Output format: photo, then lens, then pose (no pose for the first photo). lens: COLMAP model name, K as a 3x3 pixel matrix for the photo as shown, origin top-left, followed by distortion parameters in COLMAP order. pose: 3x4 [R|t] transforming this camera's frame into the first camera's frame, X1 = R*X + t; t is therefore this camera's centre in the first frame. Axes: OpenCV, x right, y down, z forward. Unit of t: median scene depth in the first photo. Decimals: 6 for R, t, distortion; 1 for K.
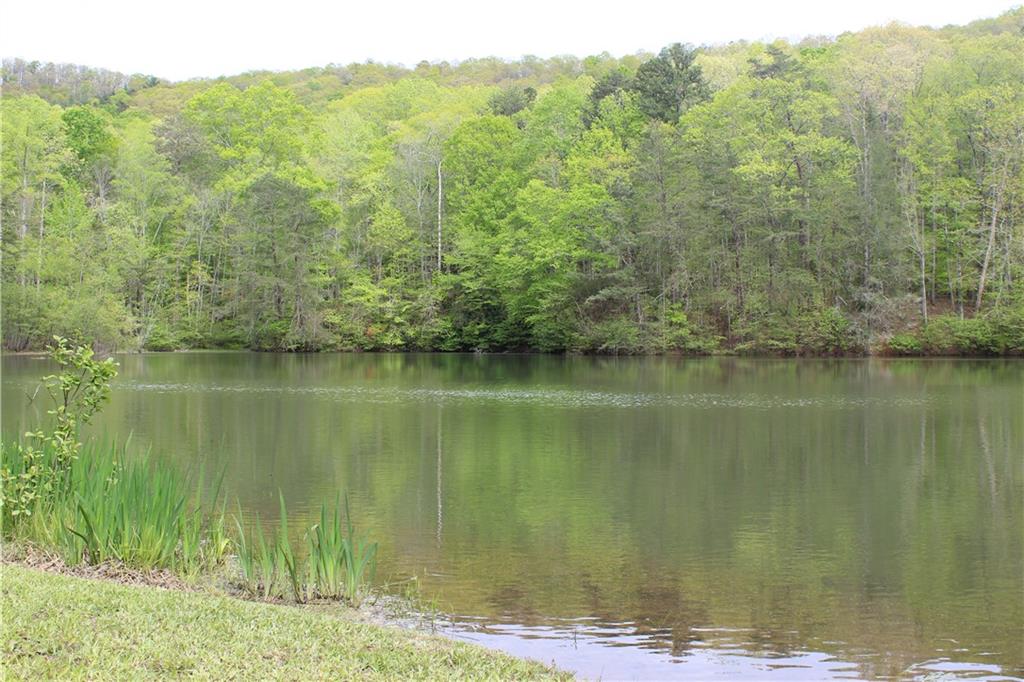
lens RADIAL K [[1224.1, 0, 516.8], [0, 1224.1, 341.9], [0, 0, 1]] dist [-0.051948, 0.000000]
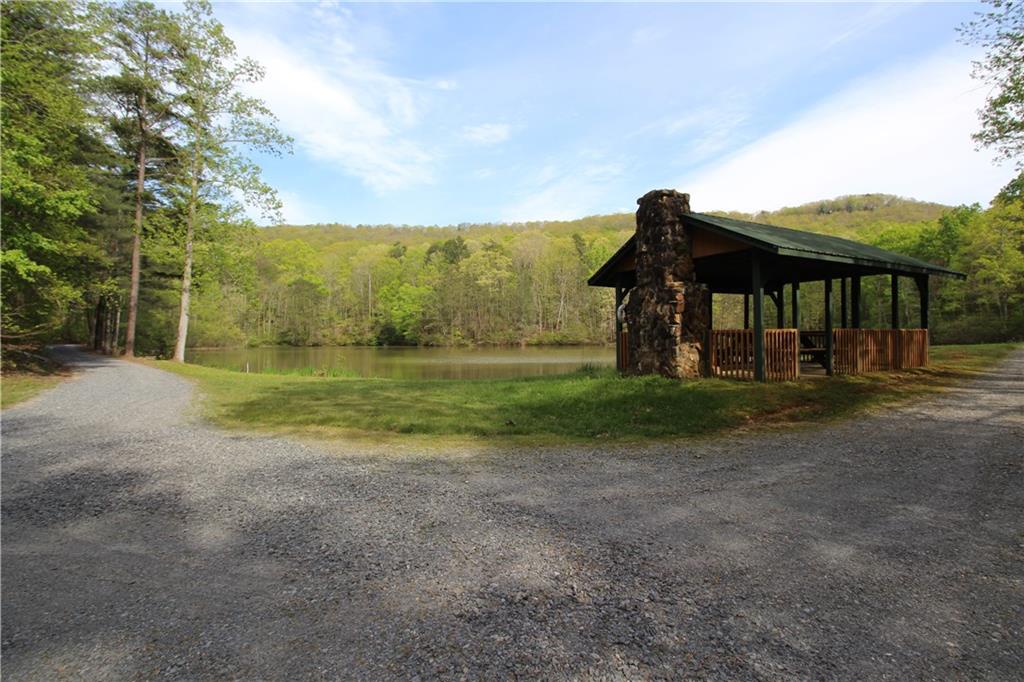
lens RADIAL K [[492.7, 0, 529.3], [0, 492.7, 330.7], [0, 0, 1]] dist [0.002759, -0.003670]
pose [[0.967464, -0.003668, 0.252980, 0.001533], [0.007872, 0.999847, -0.015607, -0.004782], [-0.252885, 0.017091, 0.967345, -0.133251]]
